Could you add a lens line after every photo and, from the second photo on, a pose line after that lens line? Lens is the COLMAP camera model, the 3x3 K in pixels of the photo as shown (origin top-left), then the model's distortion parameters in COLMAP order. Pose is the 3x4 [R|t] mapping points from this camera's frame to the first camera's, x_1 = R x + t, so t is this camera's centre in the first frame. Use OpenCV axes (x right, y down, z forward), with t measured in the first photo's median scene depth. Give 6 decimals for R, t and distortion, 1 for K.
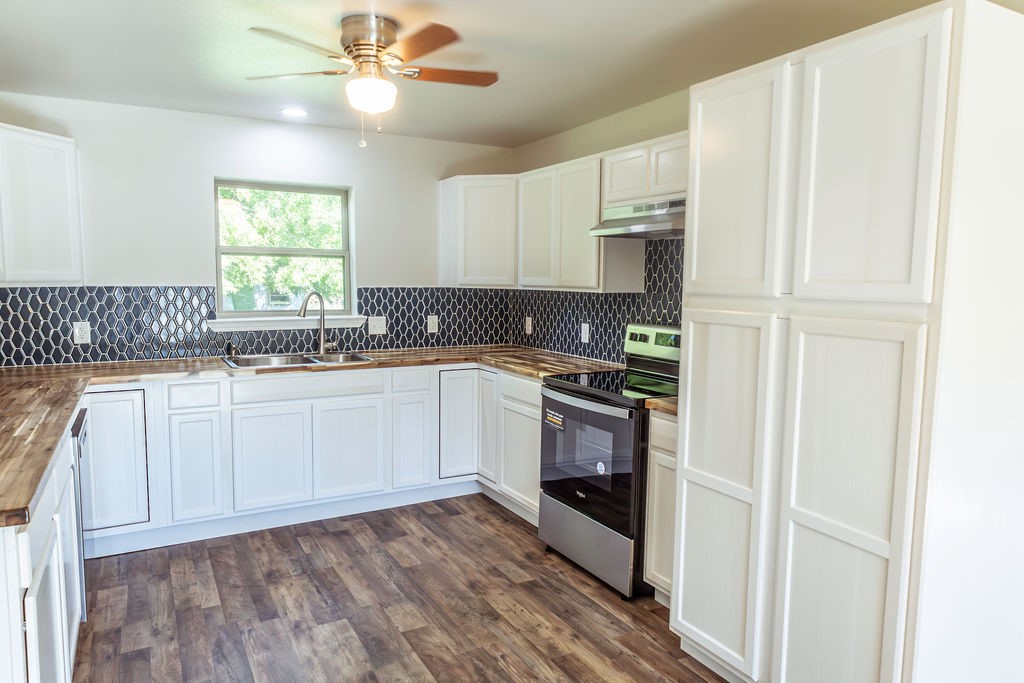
lens RADIAL K [[668.4, 0, 512.0], [0, 668.4, 341.5], [0, 0, 1]] dist [-0.000372, 0.002486]
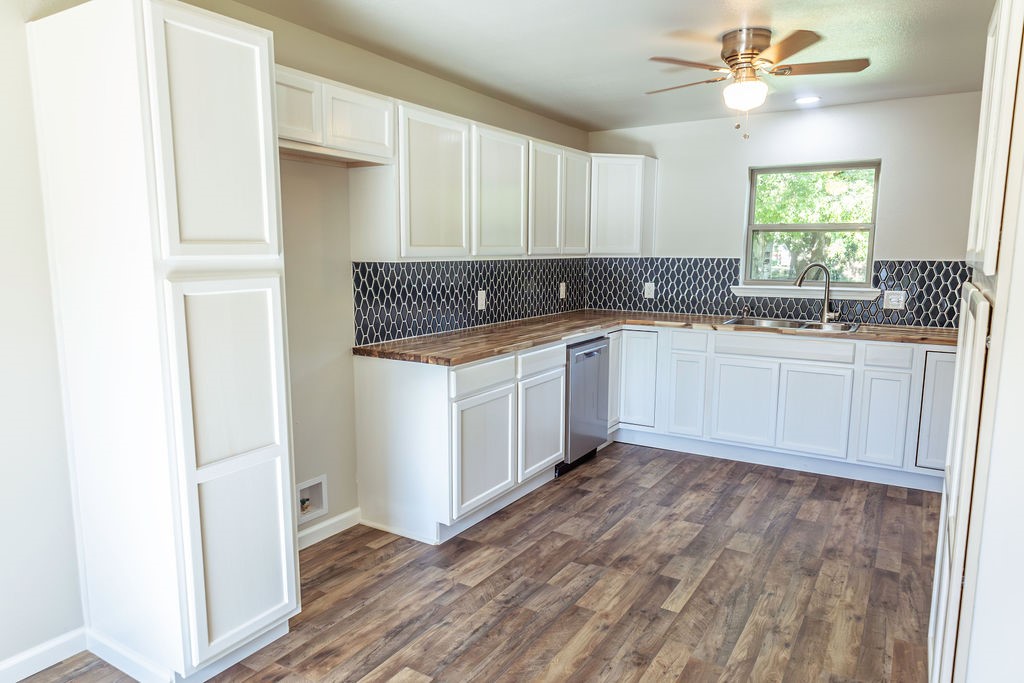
lens RADIAL K [[676.6, 0, 512.0], [0, 676.6, 341.5], [0, 0, 1]] dist [0.001055, 0.001473]
pose [[0.483459, 0.112197, -0.868147, 0.501118], [-0.080995, 0.993231, 0.083257, -0.001154], [0.871612, 0.030064, 0.489274, 0.047472]]
